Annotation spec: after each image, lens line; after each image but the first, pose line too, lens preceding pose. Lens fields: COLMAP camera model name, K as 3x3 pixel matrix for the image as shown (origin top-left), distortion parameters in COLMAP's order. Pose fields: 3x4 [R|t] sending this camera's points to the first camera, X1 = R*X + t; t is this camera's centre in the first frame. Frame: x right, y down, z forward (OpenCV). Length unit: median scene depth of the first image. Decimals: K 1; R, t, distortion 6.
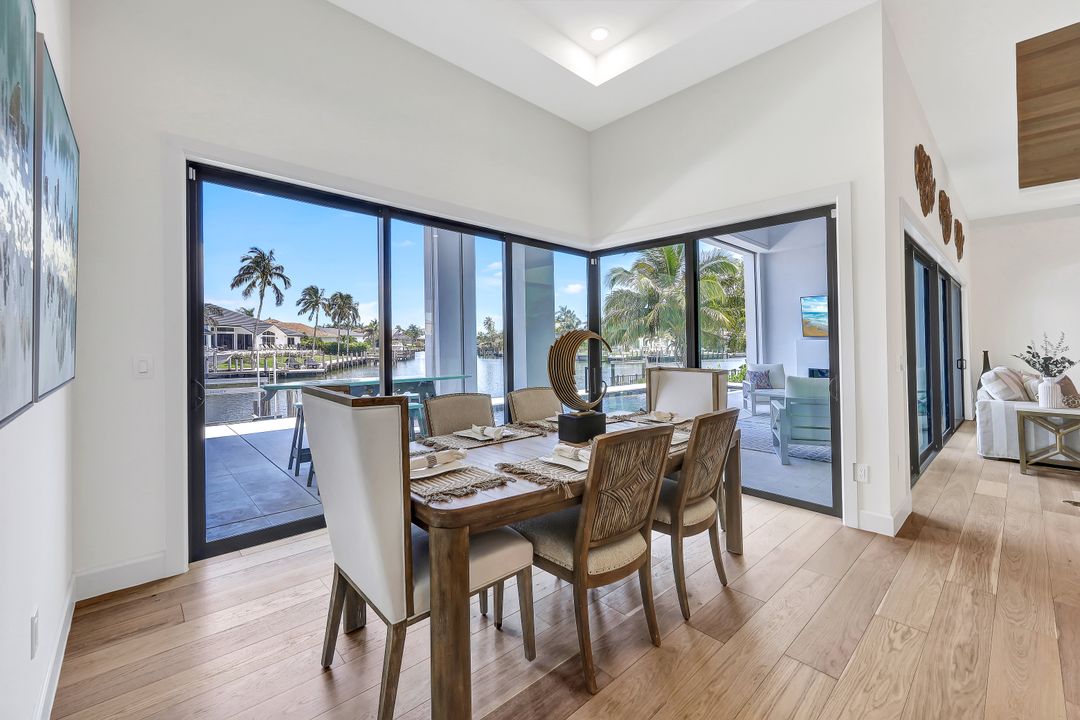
lens RADIAL K [[439.0, 0, 536.4], [0, 439.0, 337.6], [0, 0, 1]] dist [0.003538, -0.001061]
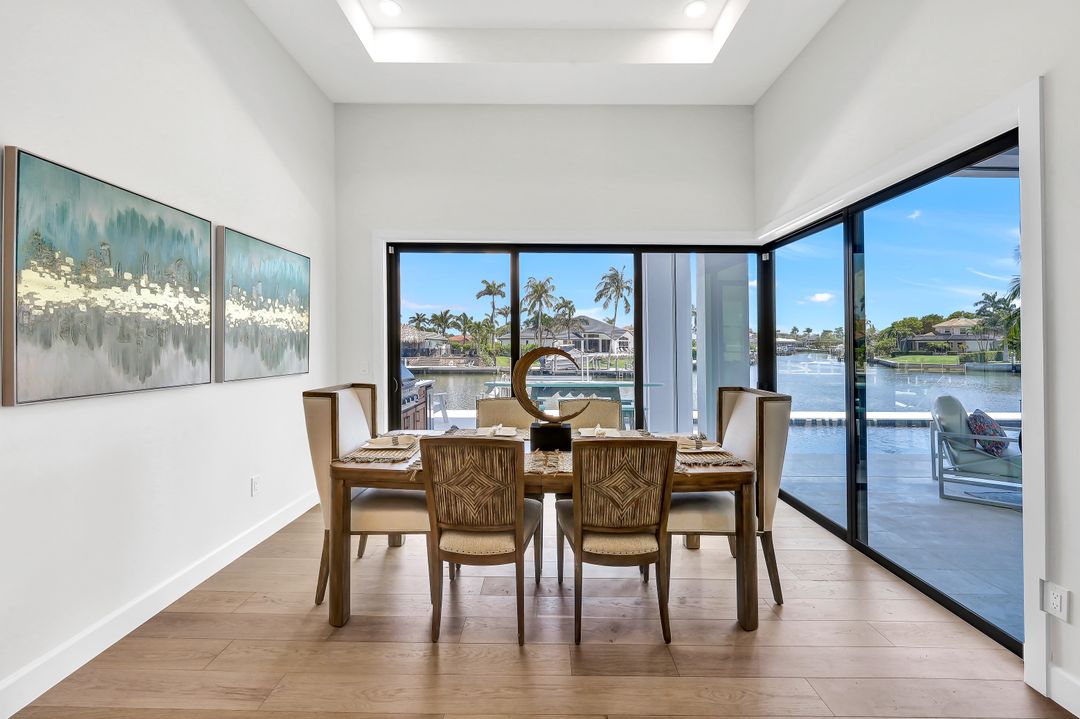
lens RADIAL K [[439.0, 0, 547.8], [0, 439.0, 344.8], [0, 0, 1]] dist [0.003538, -0.001061]
pose [[0.734762, -0.002382, -0.678321, 0.280414], [0.008564, 0.999947, 0.005766, -0.009308], [0.678271, -0.010046, 0.734743, 0.071727]]
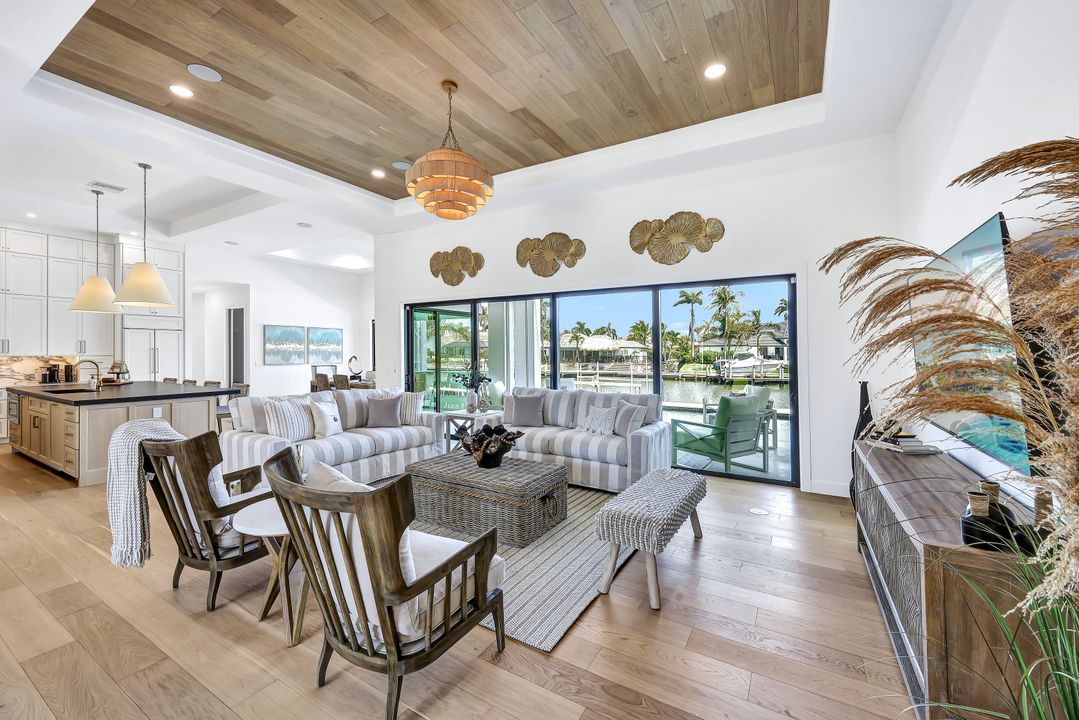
lens RADIAL K [[438.6, 0, 539.7], [0, 438.6, 351.2], [0, 0, 1]] dist [0.003538, -0.001061]
pose [[0.276051, -0.005104, -0.961129, 1.580911], [0.012528, 0.999920, -0.001712, -0.010942], [0.961061, -0.011568, 0.276093, 0.523763]]
